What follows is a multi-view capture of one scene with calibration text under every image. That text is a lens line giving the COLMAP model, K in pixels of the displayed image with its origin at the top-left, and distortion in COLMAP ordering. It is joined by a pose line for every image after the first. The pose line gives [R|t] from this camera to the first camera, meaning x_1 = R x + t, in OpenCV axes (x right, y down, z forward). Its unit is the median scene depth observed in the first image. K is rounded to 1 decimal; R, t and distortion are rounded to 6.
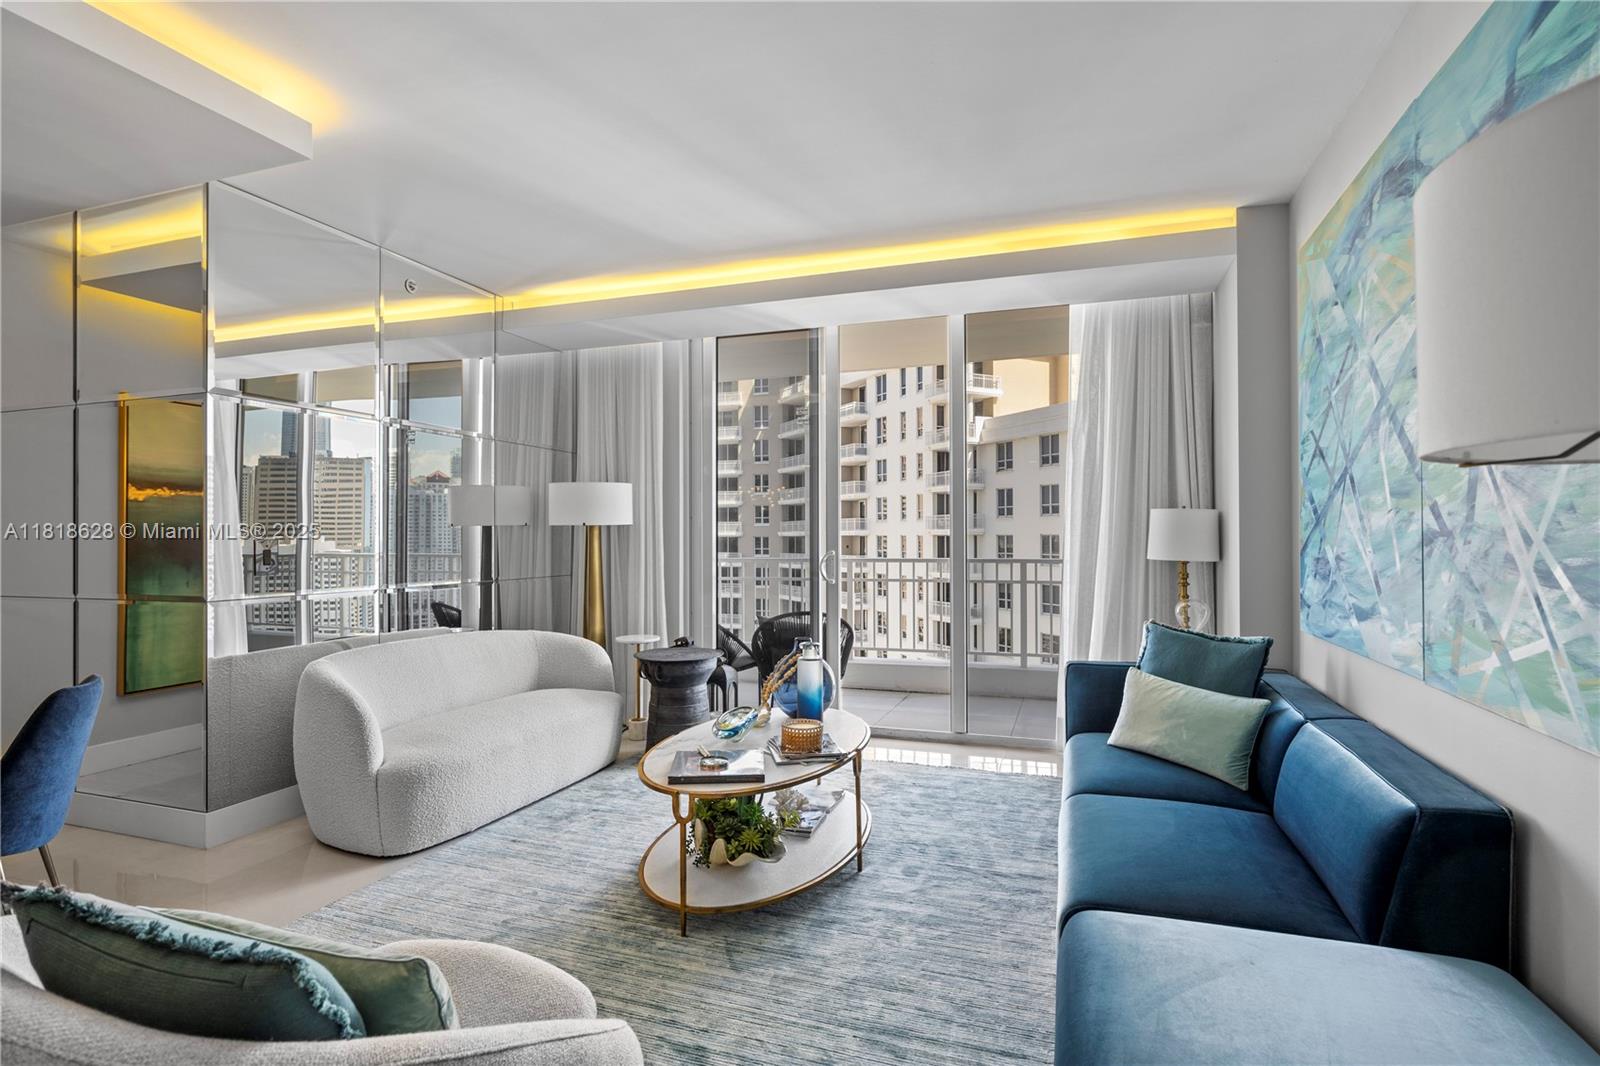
lens RADIAL K [[808.7, 0, 800.6], [0, 808.7, 537.3], [0, 0, 1]] dist [-0.013937, -0.000144]
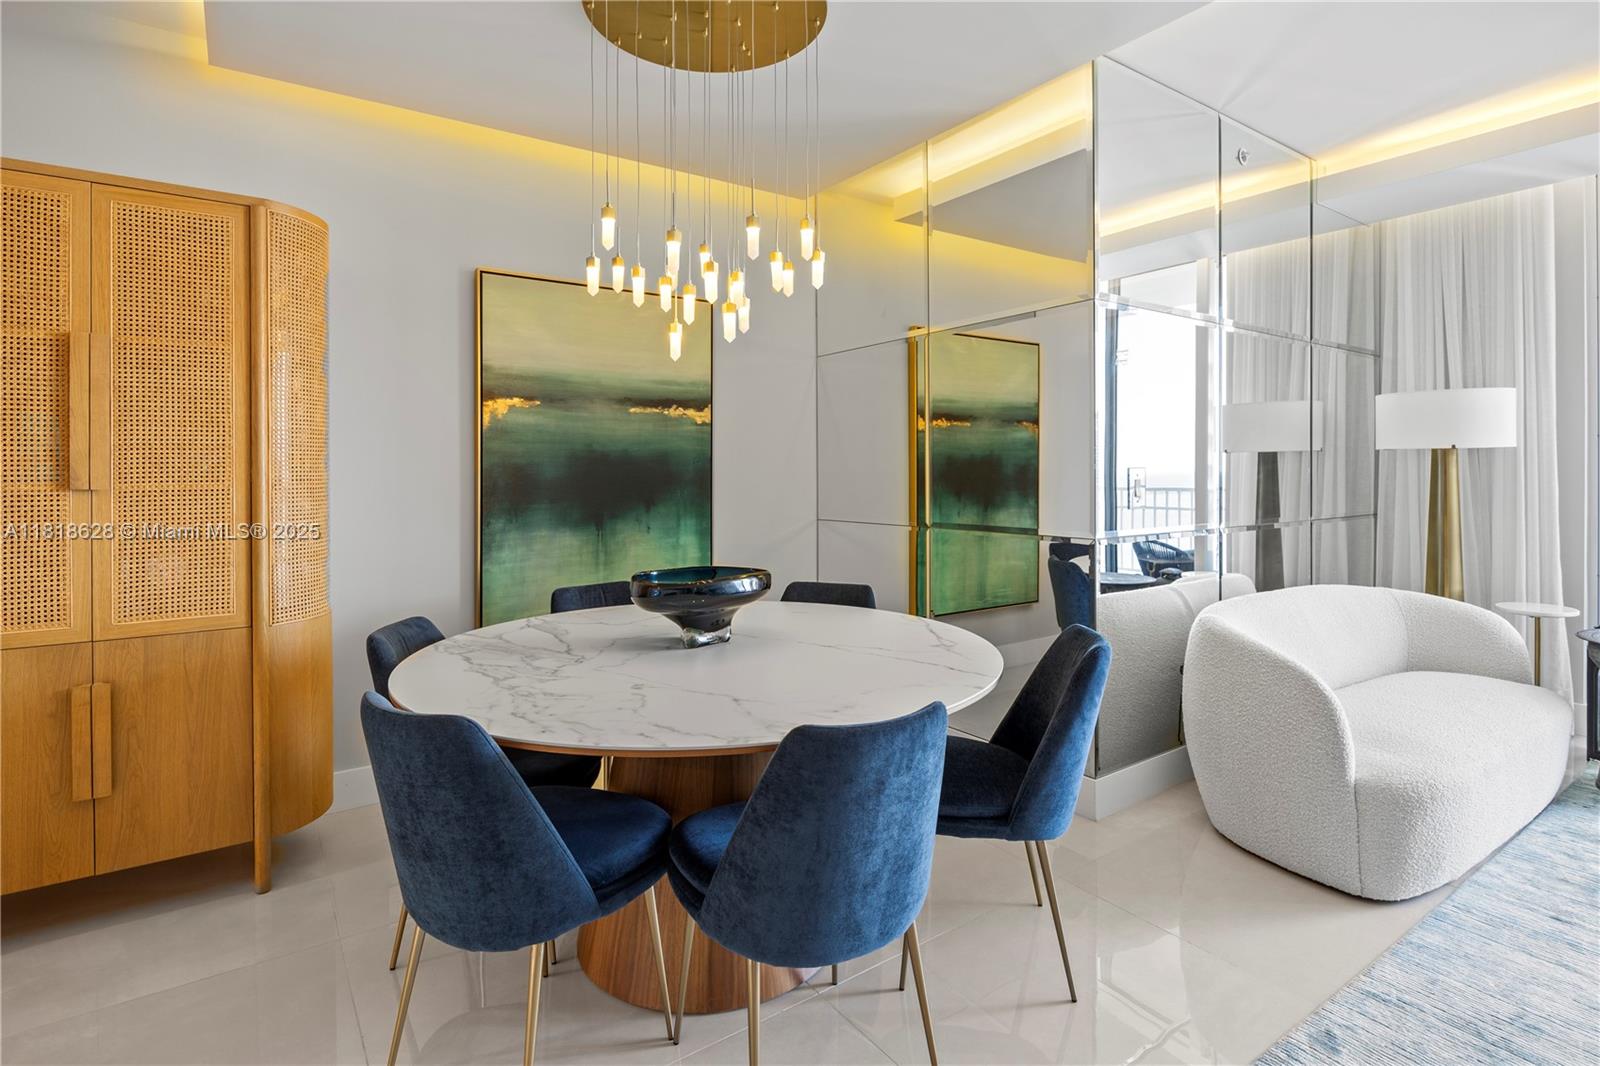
lens RADIAL K [[775.1, 0, 777.5], [0, 775.1, 479.5], [0, 0, 1]] dist [-0.014037, 0.001509]
pose [[0.799889, 0.003211, -0.600140, -0.377455], [0.003445, 0.999945, 0.009941, 0.004494], [0.600139, -0.010019, 0.799833, 0.087509]]
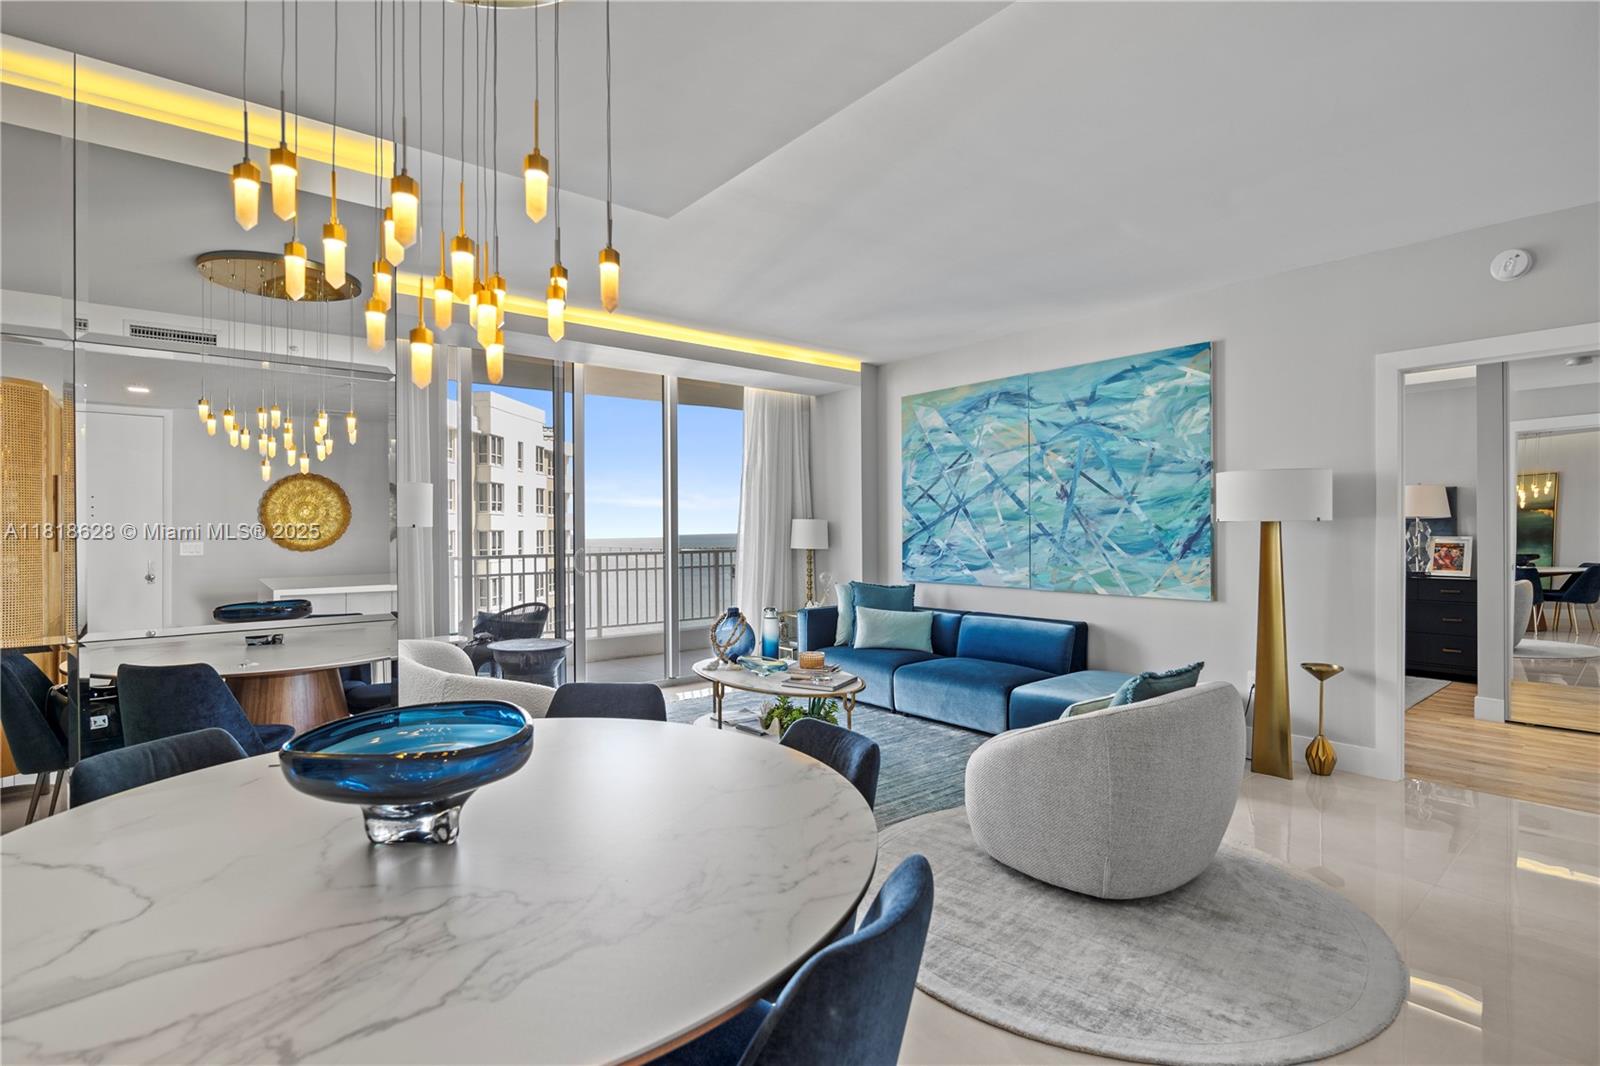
lens RADIAL K [[775.1, 0, 786.3], [0, 775.1, 529.7], [0, 0, 1]] dist [-0.014037, 0.001509]
pose [[0.528090, -0.000482, 0.849188, -0.923444], [0.004482, 0.999987, -0.002220, -0.008934], [-0.849176, 0.004978, 0.528086, 0.153200]]
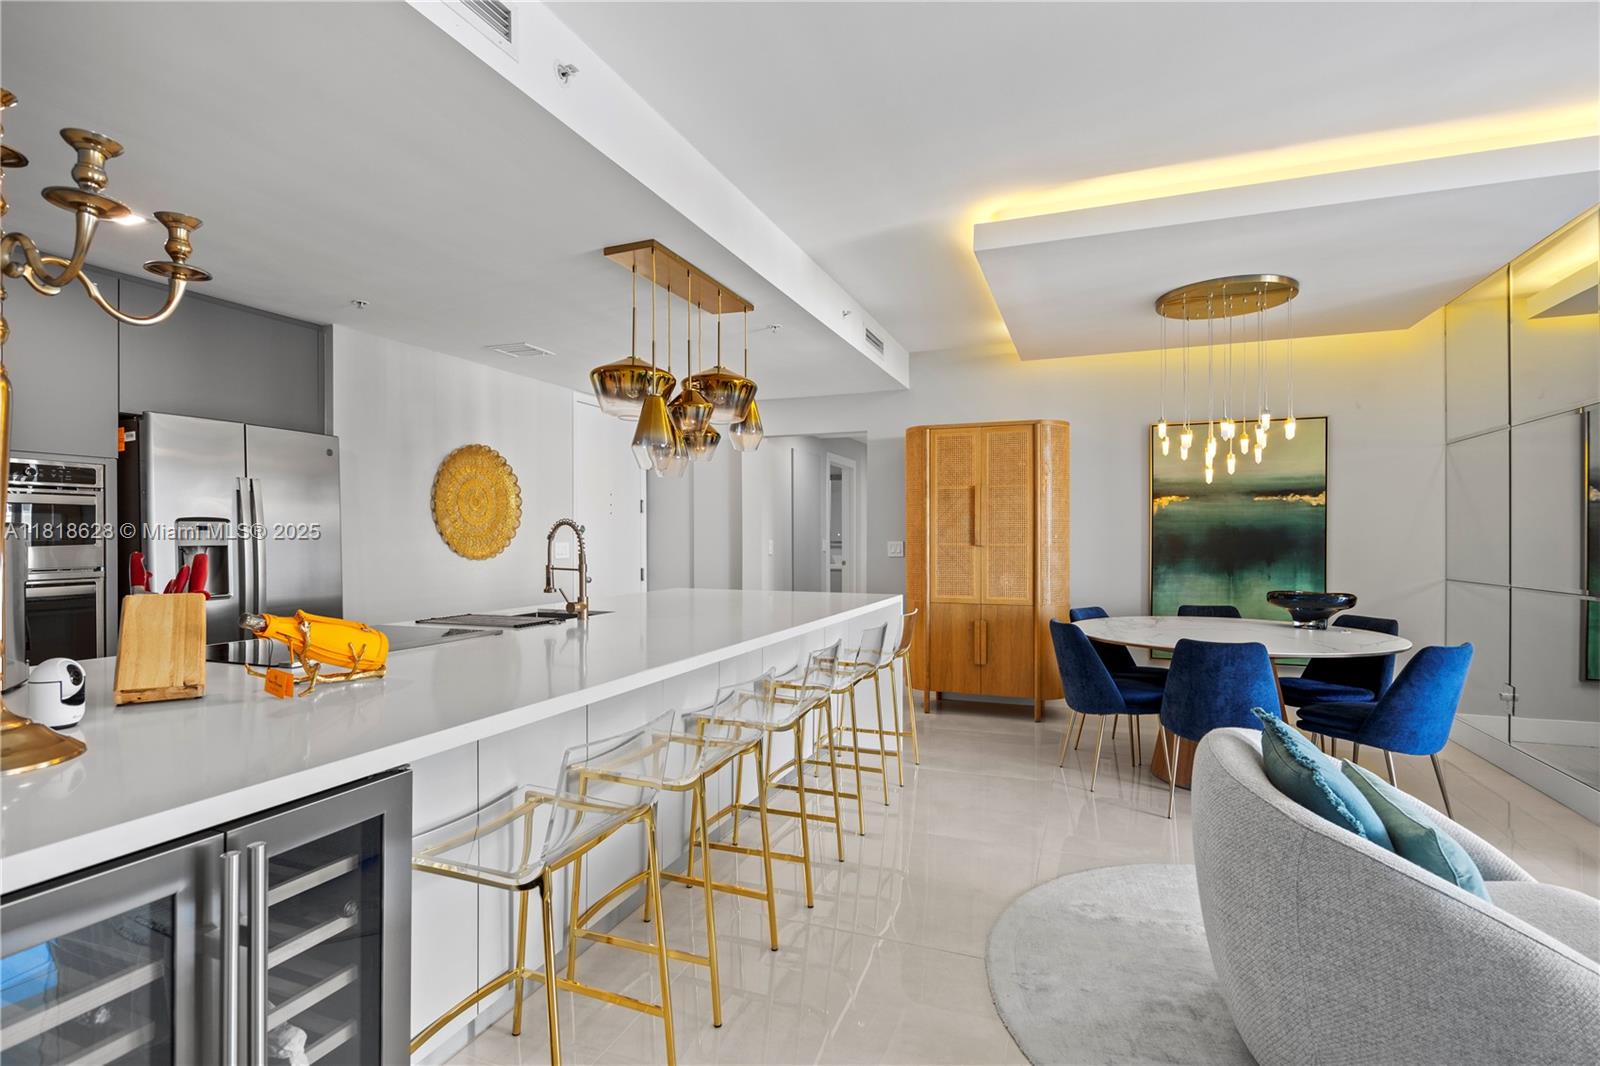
lens RADIAL K [[775.1, 0, 791.8], [0, 775.1, 530.8], [0, 0, 1]] dist [-0.014037, 0.001509]
pose [[-0.053171, -0.006226, -0.998566, 0.243234], [0.003101, 0.999975, -0.006400, -0.003444], [0.998581, -0.003437, -0.053151, -0.022595]]
